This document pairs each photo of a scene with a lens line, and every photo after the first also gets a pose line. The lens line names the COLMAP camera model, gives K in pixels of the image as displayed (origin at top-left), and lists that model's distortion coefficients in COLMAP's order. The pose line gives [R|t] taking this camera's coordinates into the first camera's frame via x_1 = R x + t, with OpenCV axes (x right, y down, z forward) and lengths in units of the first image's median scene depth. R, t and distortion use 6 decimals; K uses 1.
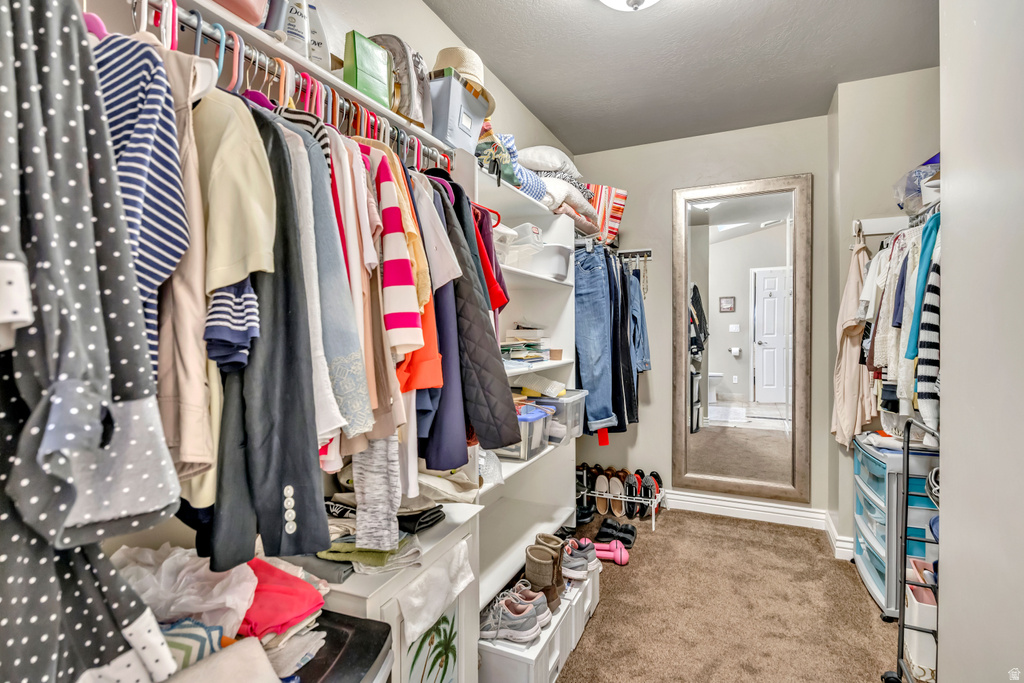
lens RADIAL K [[452.2, 0, 507.2], [0, 452.2, 331.7], [0, 0, 1]] dist [-0.005577, -0.000734]
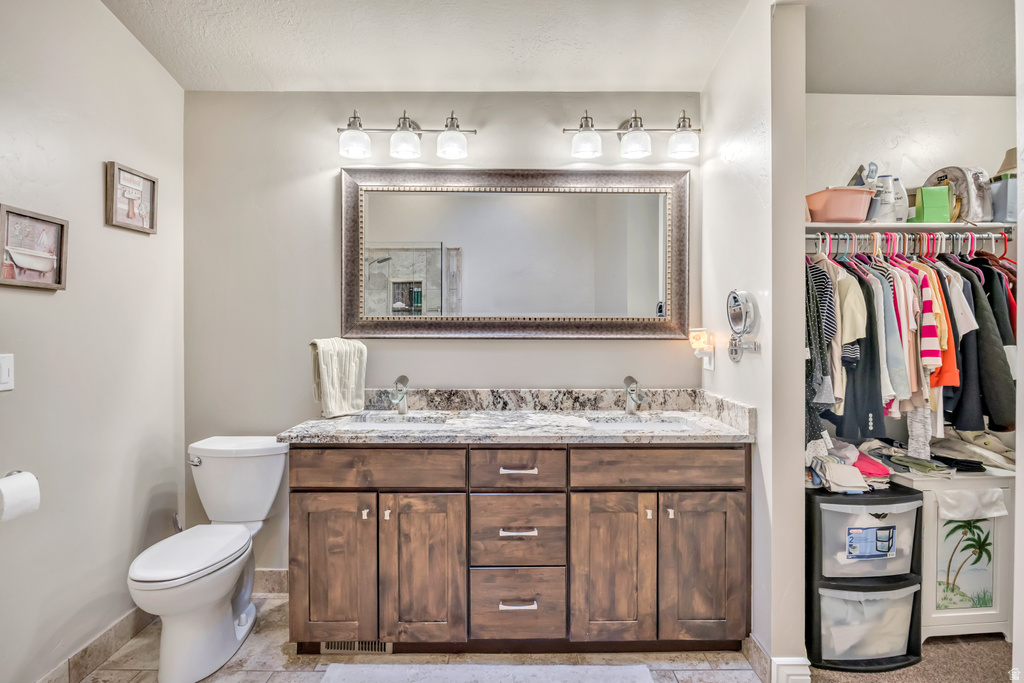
lens RADIAL K [[487.1, 0, 510.0], [0, 487.1, 337.8], [0, 0, 1]] dist [-0.009930, -0.000511]
pose [[0.398257, 0.025245, -0.916927, 1.100625], [0.007524, 0.999498, 0.030786, -0.187384], [0.917243, -0.019160, 0.397867, -1.799934]]
